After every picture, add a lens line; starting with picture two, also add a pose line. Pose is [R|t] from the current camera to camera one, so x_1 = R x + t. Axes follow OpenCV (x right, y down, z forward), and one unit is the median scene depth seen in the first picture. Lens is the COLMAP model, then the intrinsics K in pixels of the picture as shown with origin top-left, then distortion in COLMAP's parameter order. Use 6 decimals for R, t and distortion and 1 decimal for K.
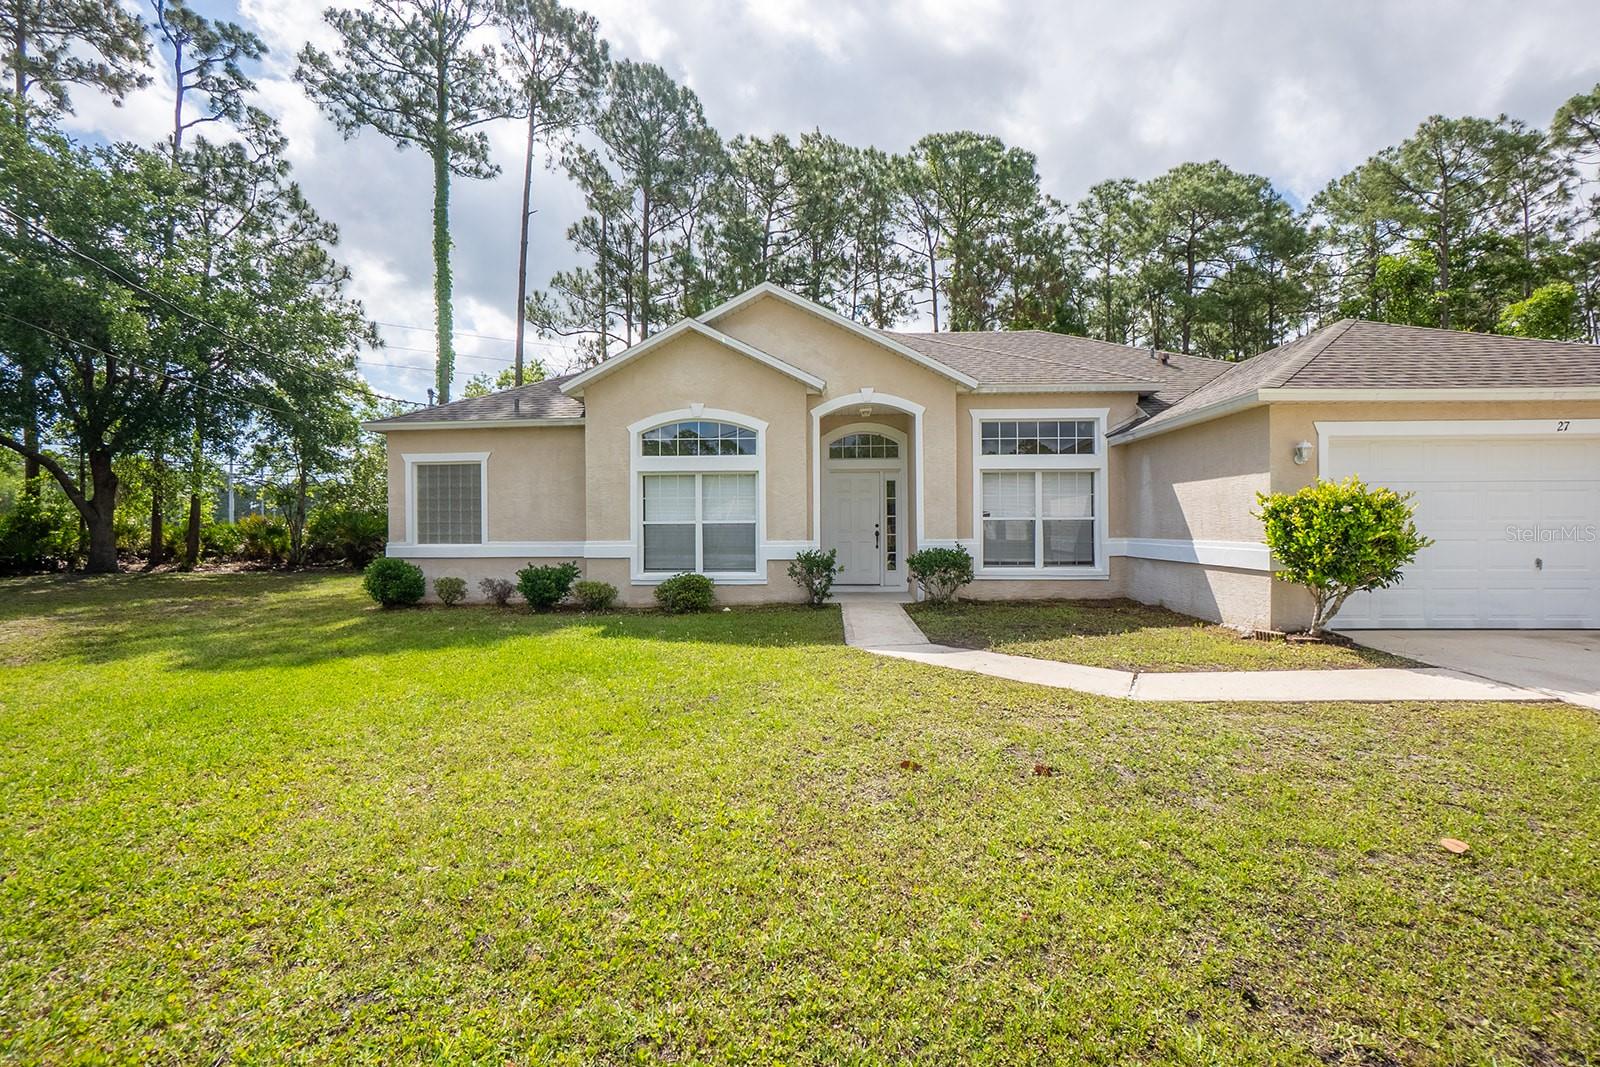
lens RADIAL K [[718.1, 0, 797.3], [0, 718.1, 526.1], [0, 0, 1]] dist [-0.061297, 0.024595]
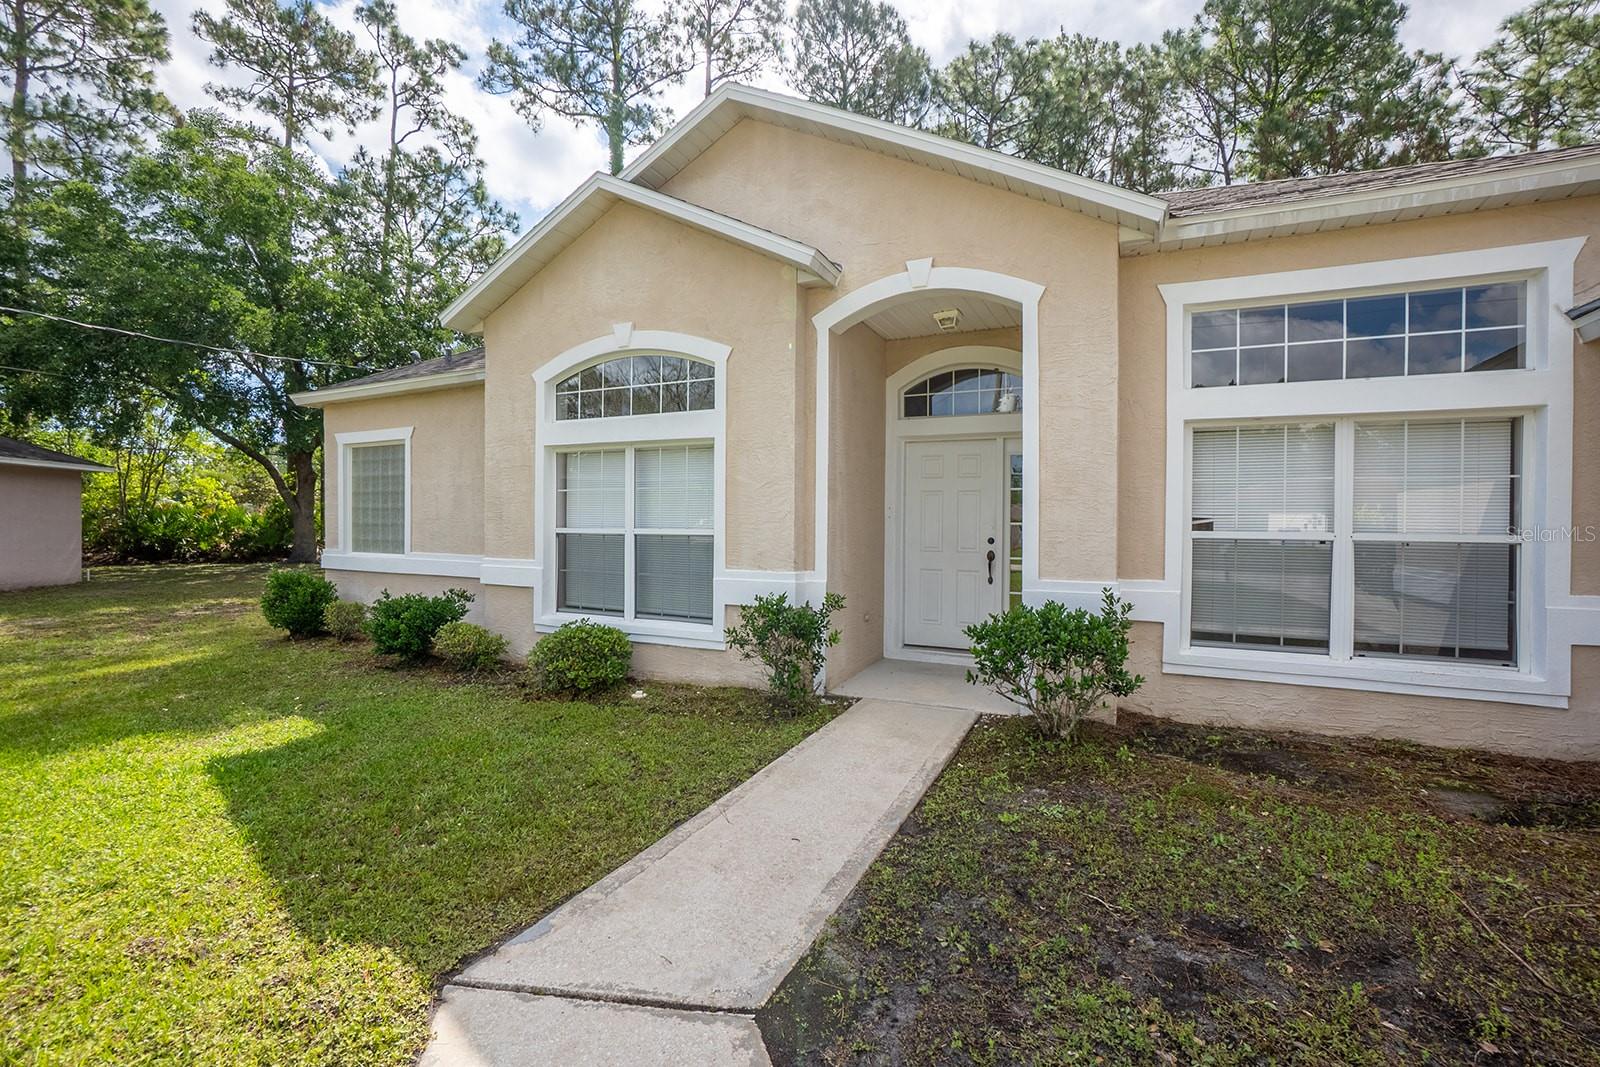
lens RADIAL K [[718.1, 0, 797.3], [0, 718.1, 526.1], [0, 0, 1]] dist [-0.061297, 0.024595]
pose [[0.925246, 0.015774, -0.379041, 0.201032], [-0.012789, 0.999864, 0.010393, -0.017050], [0.379153, -0.004769, 0.925322, 0.512042]]
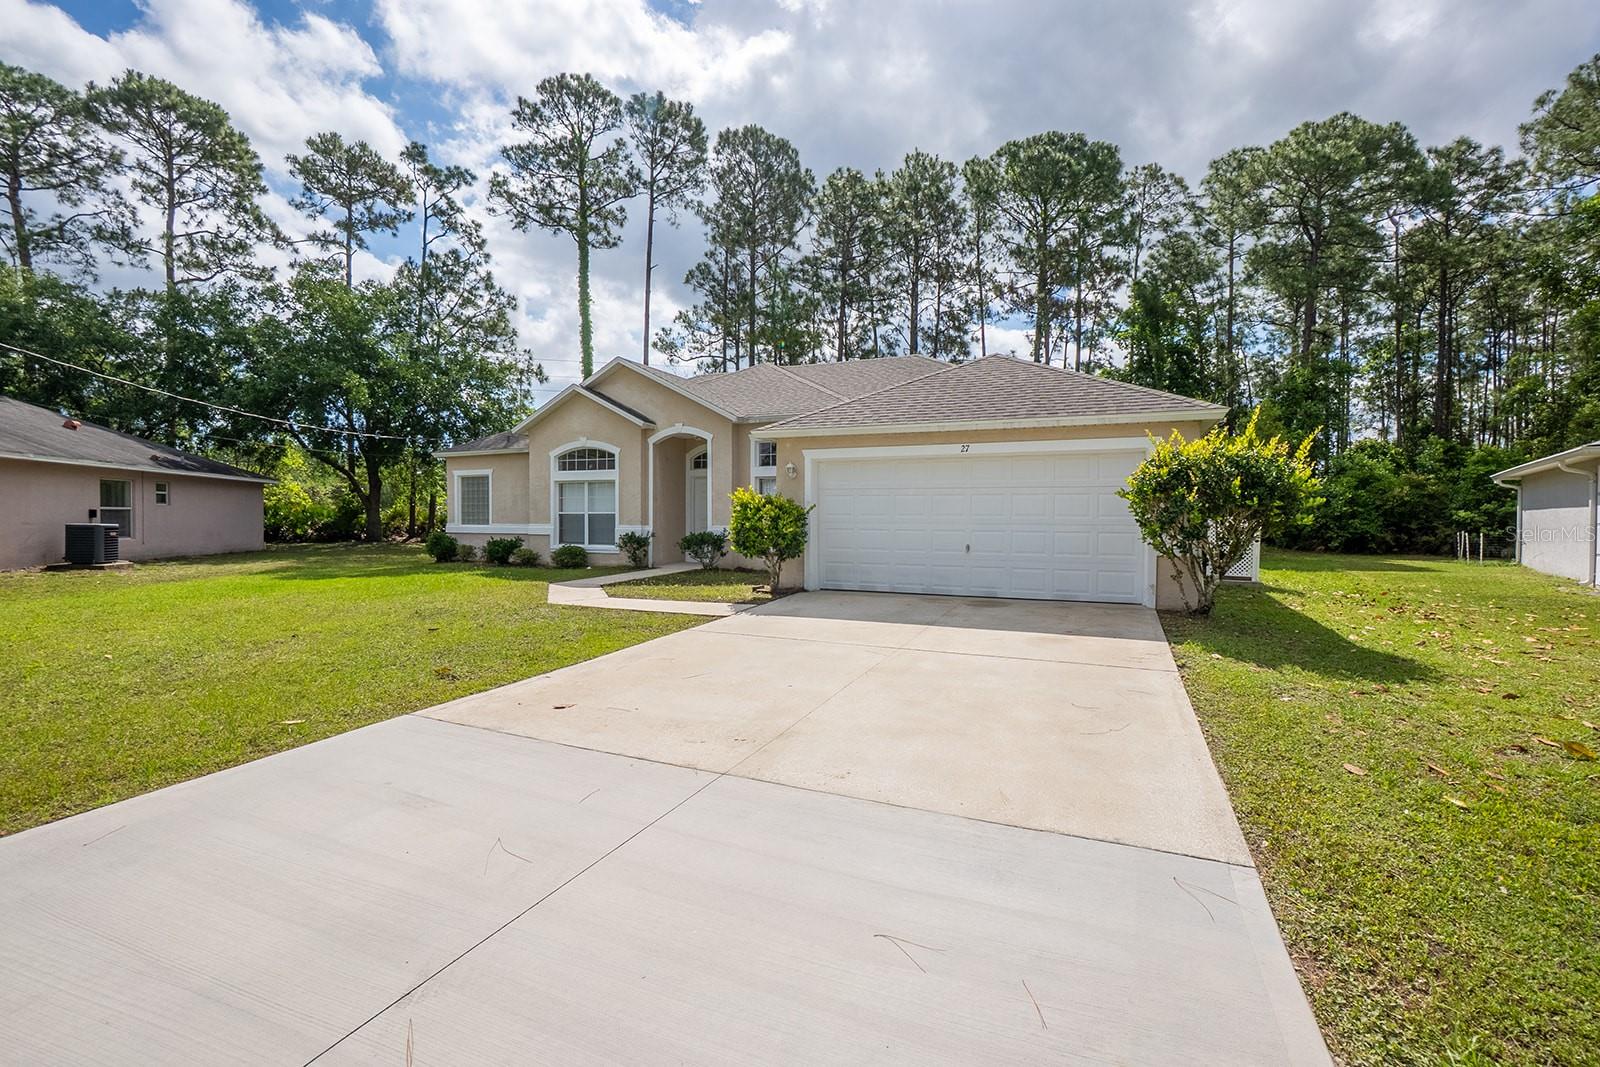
lens RADIAL K [[718.1, 0, 797.3], [0, 718.1, 526.1], [0, 0, 1]] dist [-0.061297, 0.024595]
pose [[0.936393, 0.013974, -0.350676, 0.830310], [-0.008089, 0.999801, 0.018243, -0.008640], [0.350861, -0.014246, 0.936319, -0.297598]]
